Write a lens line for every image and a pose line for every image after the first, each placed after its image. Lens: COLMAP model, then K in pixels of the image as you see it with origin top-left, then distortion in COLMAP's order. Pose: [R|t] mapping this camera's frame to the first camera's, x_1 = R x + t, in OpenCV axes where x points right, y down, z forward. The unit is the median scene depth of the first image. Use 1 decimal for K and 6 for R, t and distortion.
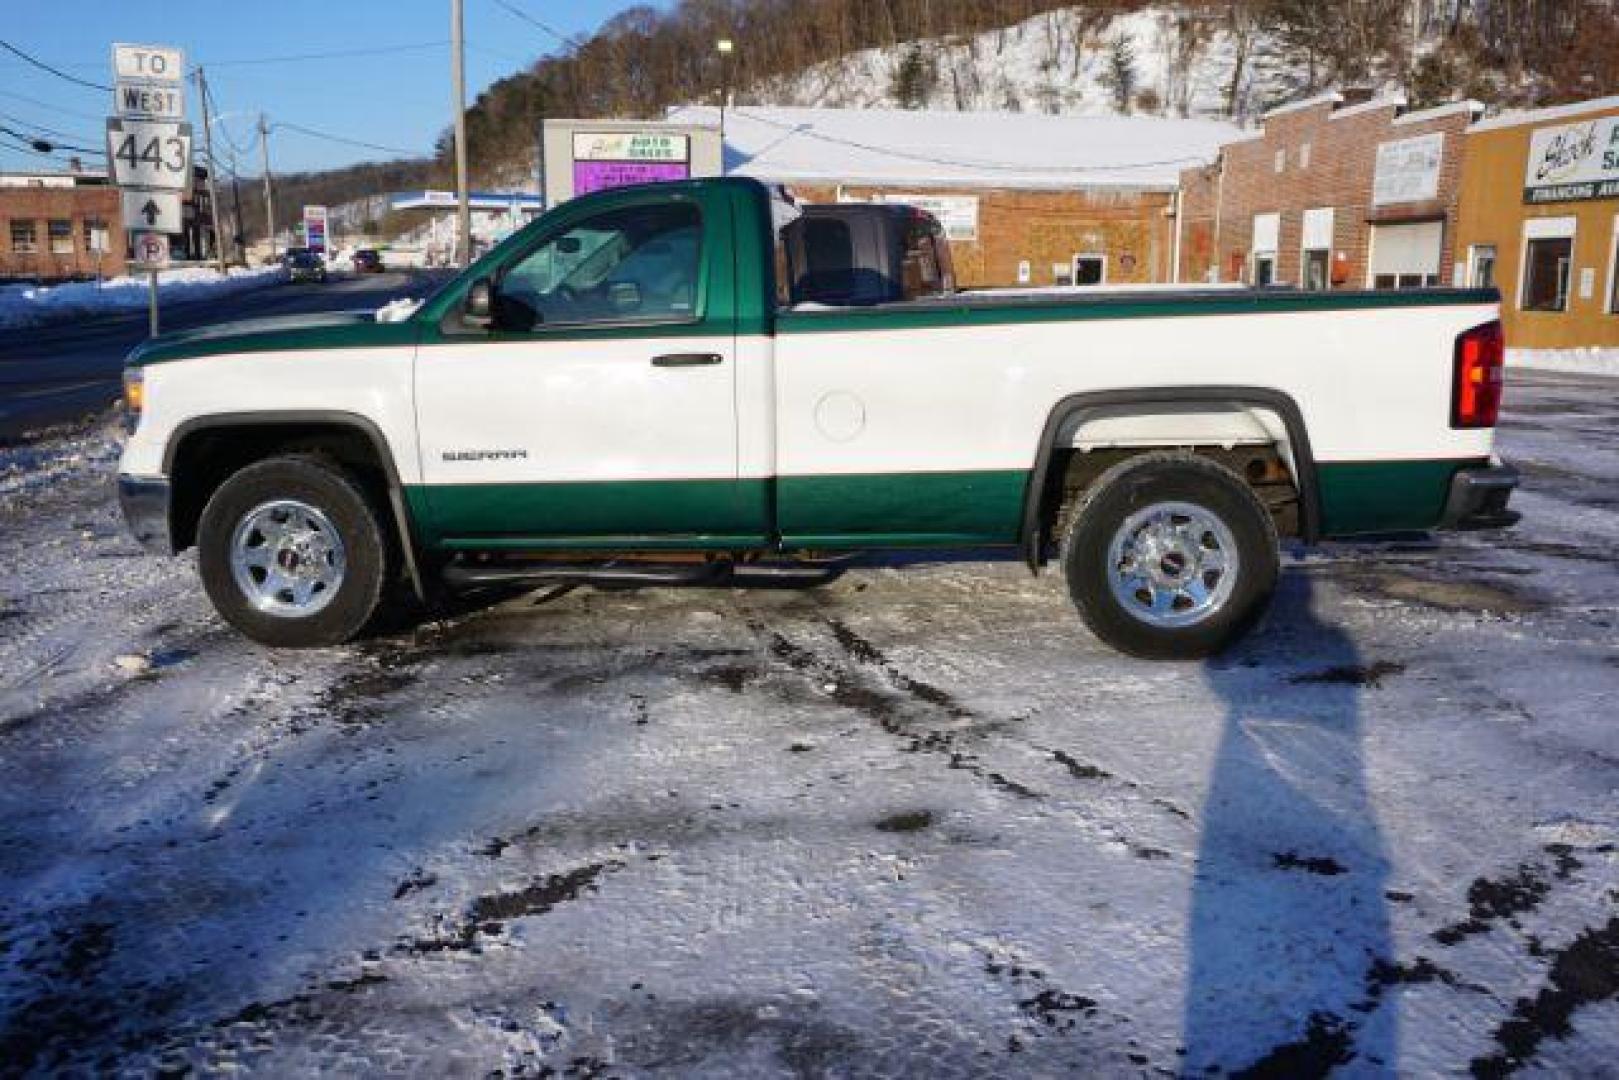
lens RADIAL K [[1432.4, 0, 809.5], [0, 1432.4, 540.0], [0, 0, 1]] dist [0.006342, 0.013798]
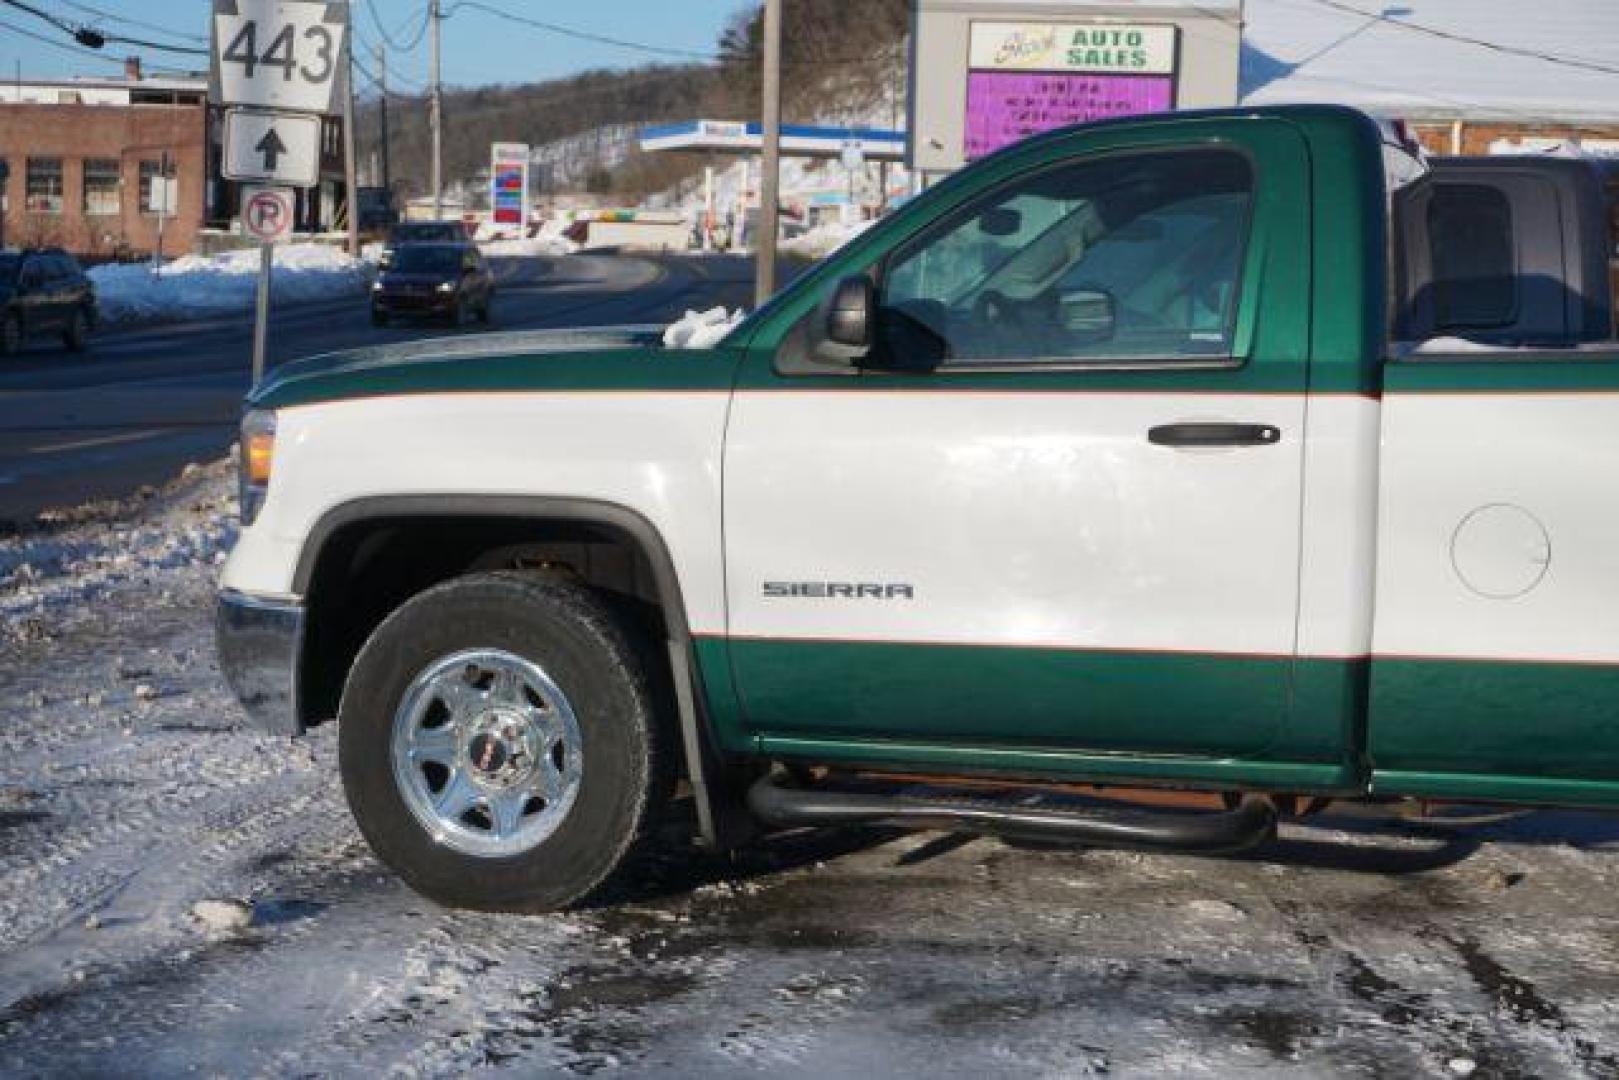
lens RADIAL K [[2661.5, 0, 792.7], [0, 2661.5, 535.9], [0, 0, 1]] dist [0.018889, 0.043686]
pose [[0.976498, 0.047585, -0.210208, -0.023115], [-0.065429, 0.994744, -0.078761, 0.002567], [0.205356, 0.090663, 0.974479, -0.014356]]
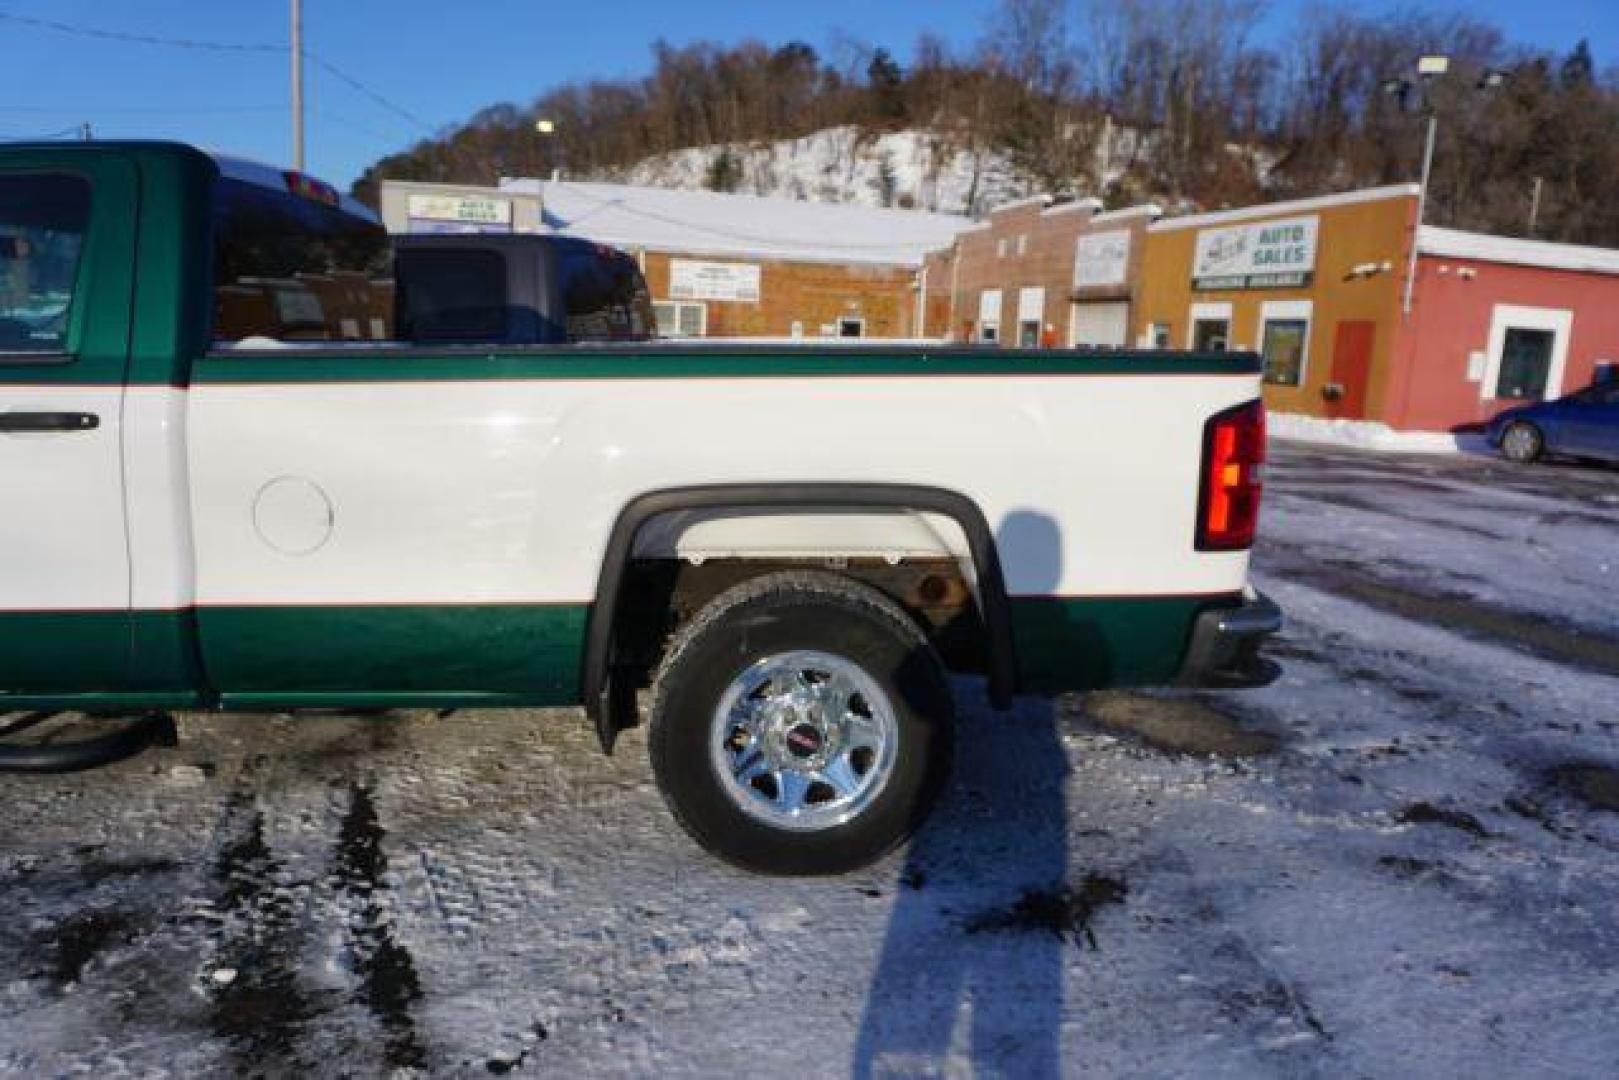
lens RADIAL K [[1110.2, 0, 809.5], [0, 1110.2, 540.0], [0, 0, 1]] dist [-0.009374, 0.003246]
pose [[0.989571, 0.012299, 0.143518, 0.151198], [-0.012653, 0.999919, 0.001557, -0.067191], [-0.143488, -0.003356, 0.989646, 0.404339]]
